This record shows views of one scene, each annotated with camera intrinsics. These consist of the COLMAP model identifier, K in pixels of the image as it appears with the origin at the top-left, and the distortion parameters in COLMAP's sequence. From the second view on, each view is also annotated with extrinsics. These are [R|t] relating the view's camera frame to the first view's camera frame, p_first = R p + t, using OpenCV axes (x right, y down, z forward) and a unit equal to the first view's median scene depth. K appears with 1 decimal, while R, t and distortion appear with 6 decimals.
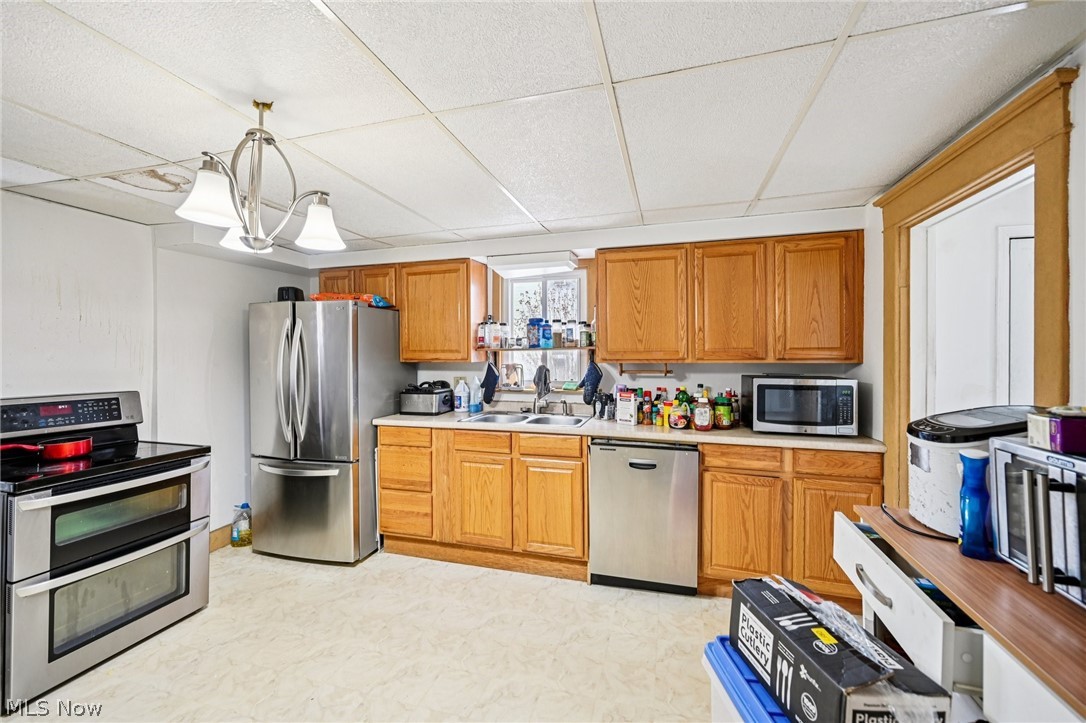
lens RADIAL K [[429.9, 0, 540.6], [0, 429.9, 352.4], [0, 0, 1]] dist [-0.001097, -0.000625]
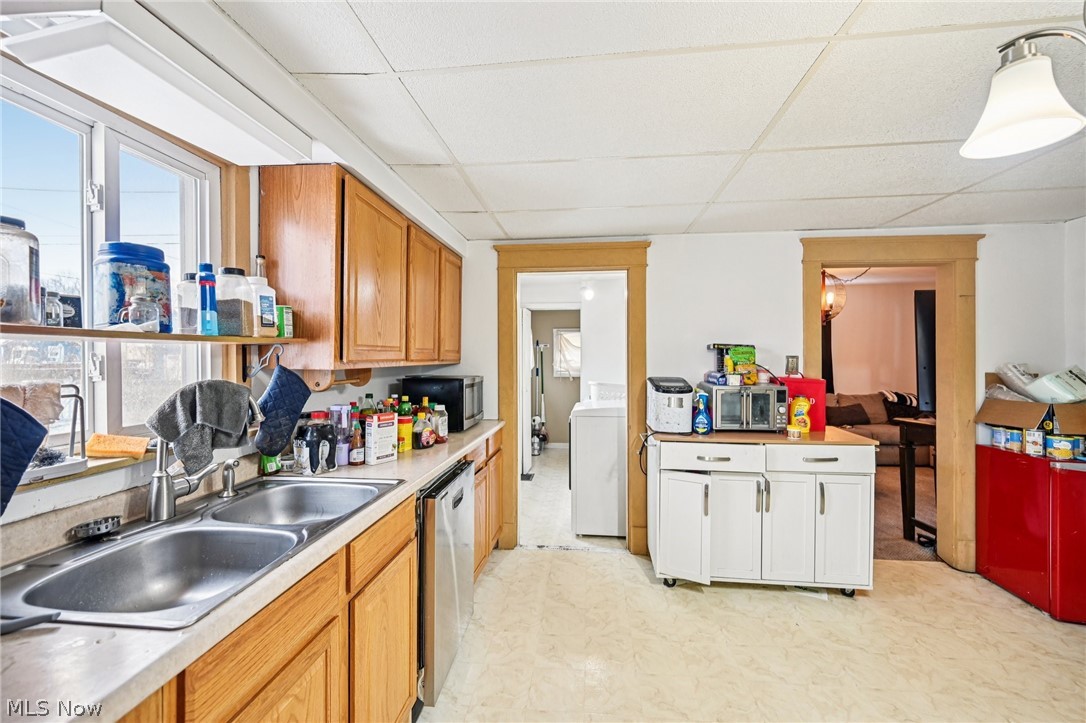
lens RADIAL K [[429.9, 0, 543.7], [0, 429.9, 359.1], [0, 0, 1]] dist [-0.001097, -0.000625]
pose [[-0.181989, 0.001899, 0.983299, -0.480521], [0.000731, 0.999998, -0.001796, 0.013433], [-0.983300, 0.000392, -0.181990, 0.879899]]
